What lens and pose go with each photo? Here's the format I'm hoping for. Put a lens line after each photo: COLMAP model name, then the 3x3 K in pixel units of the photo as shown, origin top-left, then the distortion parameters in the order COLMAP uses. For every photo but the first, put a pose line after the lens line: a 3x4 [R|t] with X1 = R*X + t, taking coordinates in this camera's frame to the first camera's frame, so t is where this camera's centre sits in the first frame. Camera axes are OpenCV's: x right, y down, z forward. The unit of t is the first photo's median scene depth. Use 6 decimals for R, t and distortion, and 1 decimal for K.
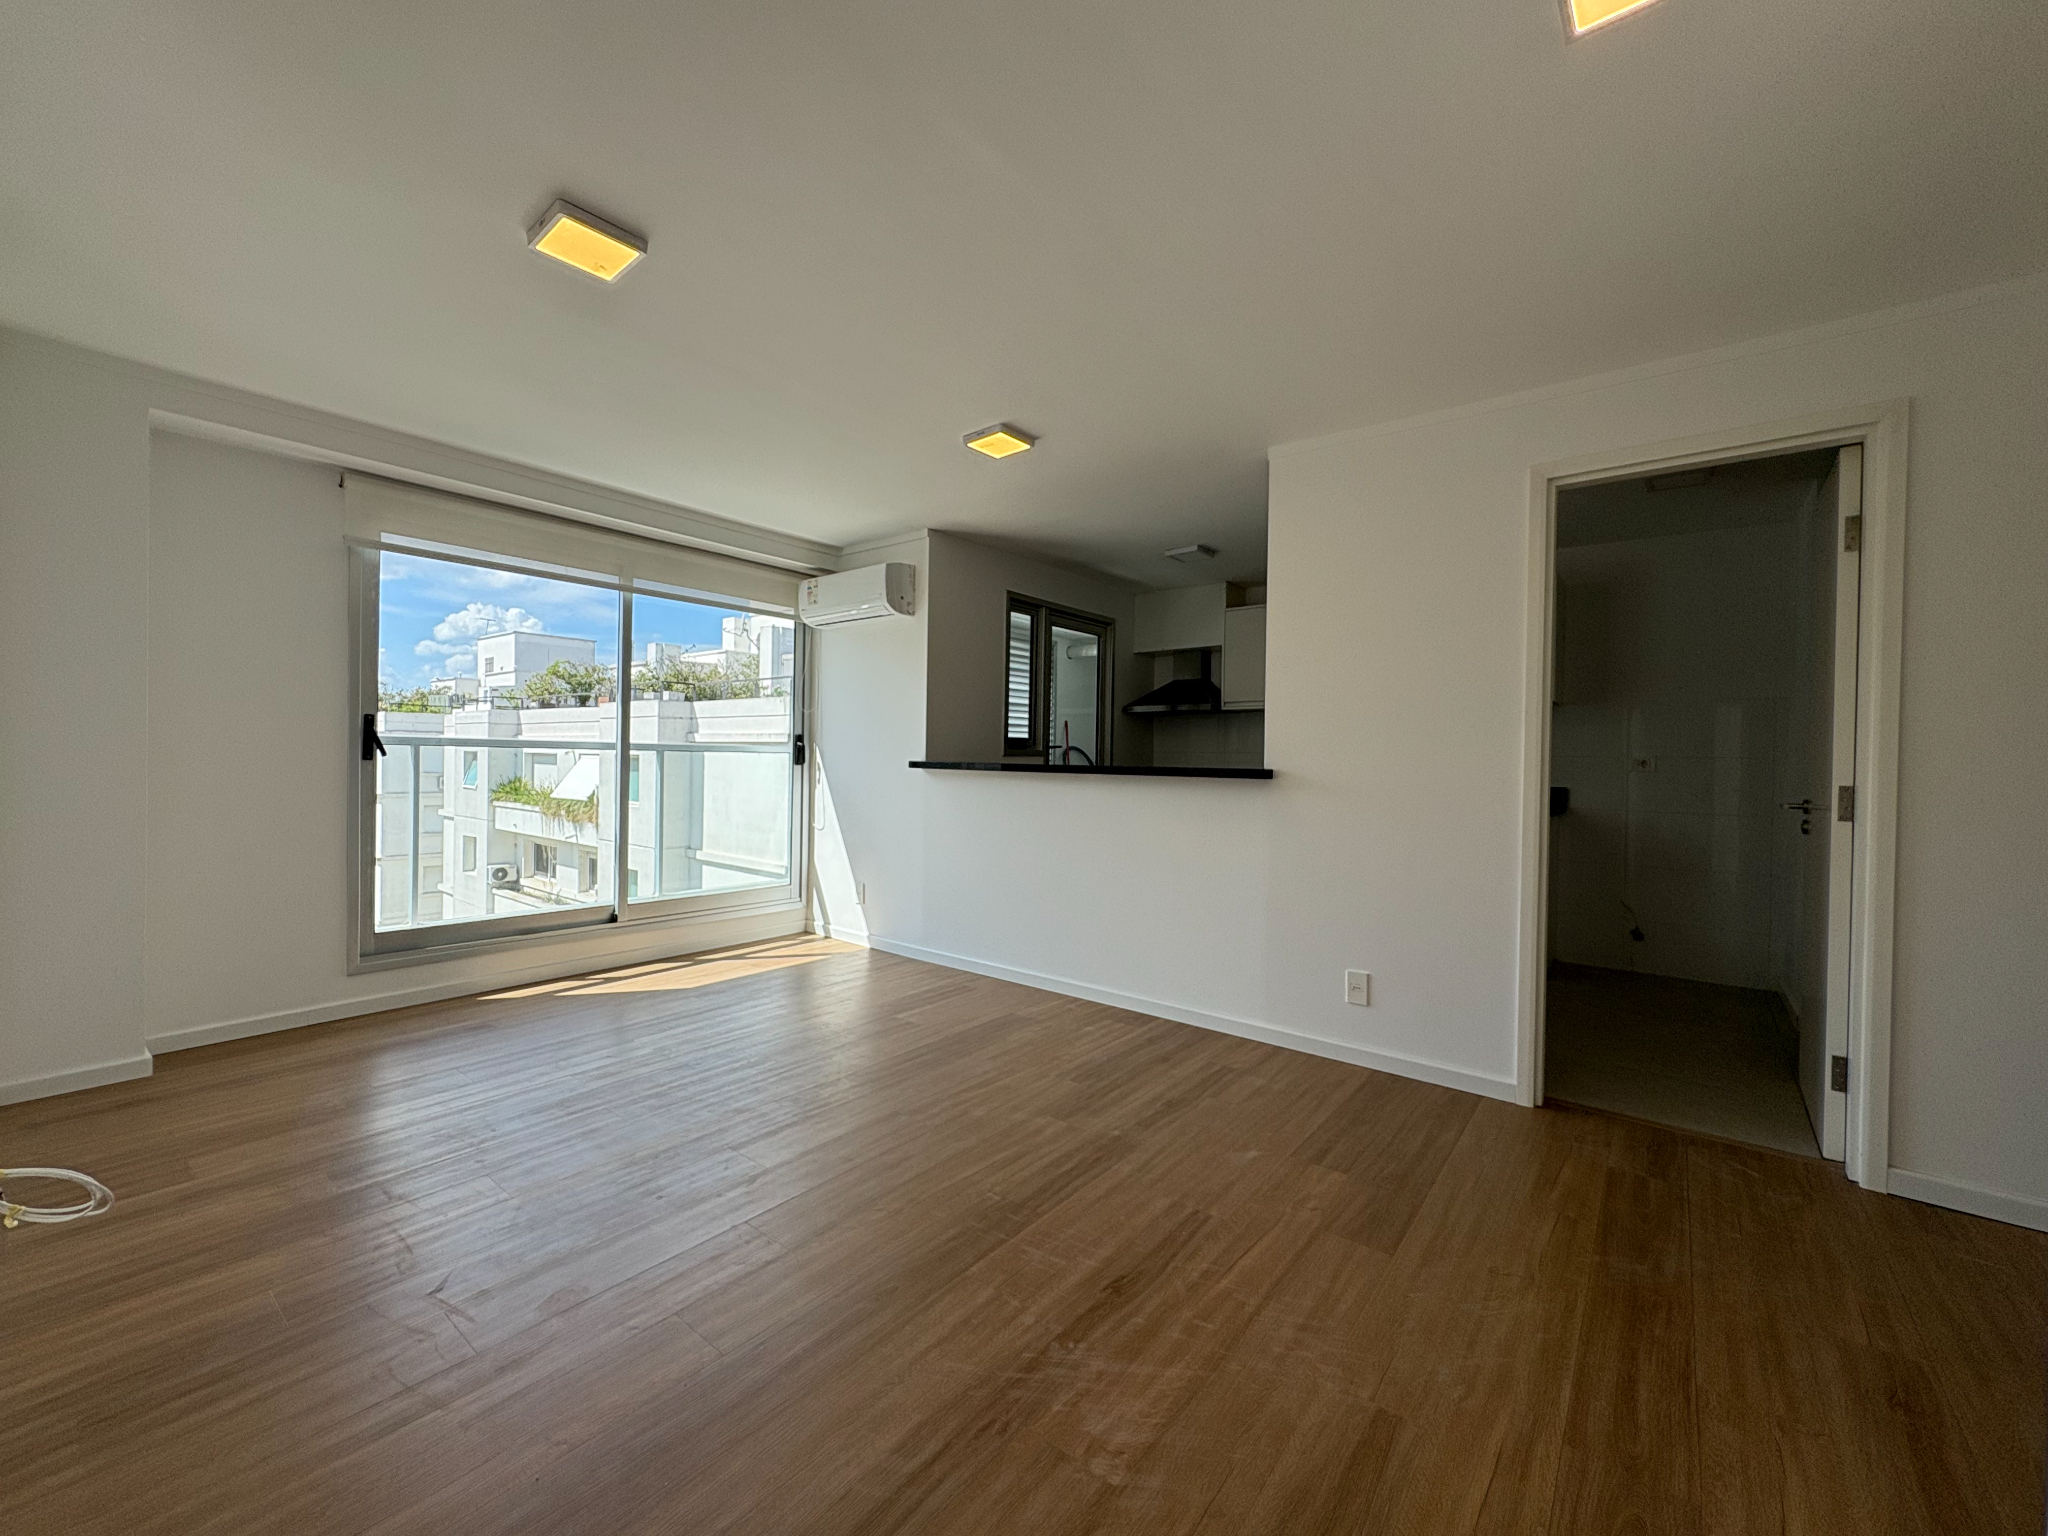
lens RADIAL K [[817.3, 0, 1024.0], [0, 817.3, 768.0], [0, 0, 1]] dist [0.000686, -0.000178]
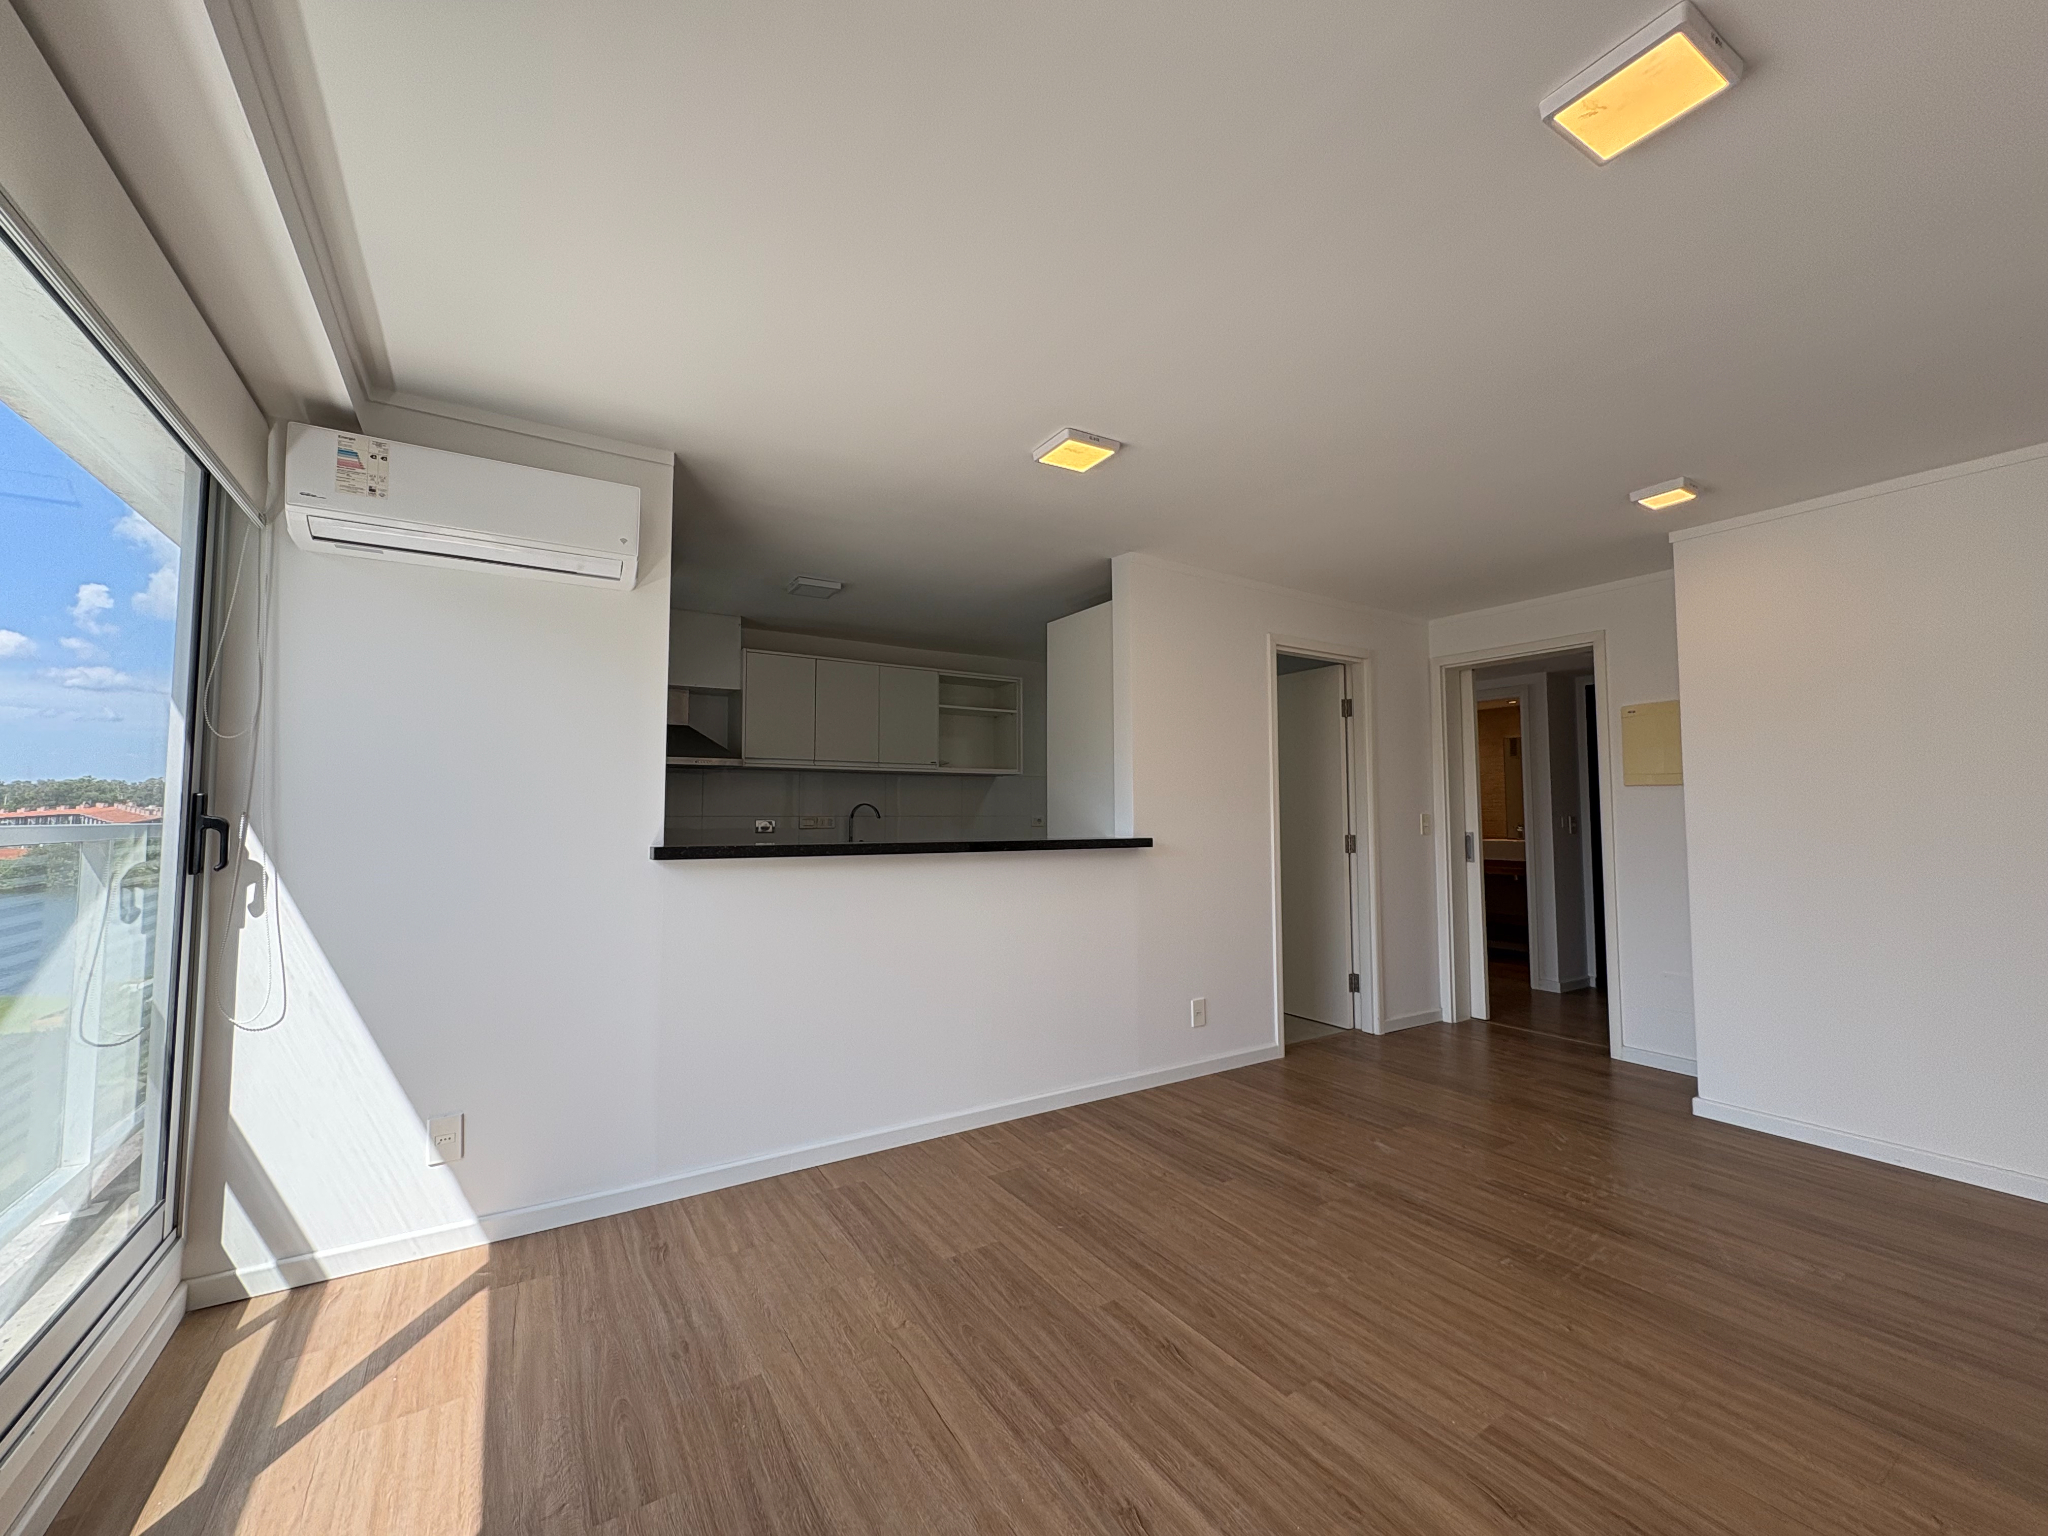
lens RADIAL K [[817.3, 0, 1024.0], [0, 817.3, 768.0], [0, 0, 1]] dist [0.000686, -0.000178]
pose [[0.324825, 0.036737, 0.945060, -0.757728], [0.017752, 0.998832, -0.044929, -0.042823], [-0.945608, 0.031370, 0.323793, 0.743078]]
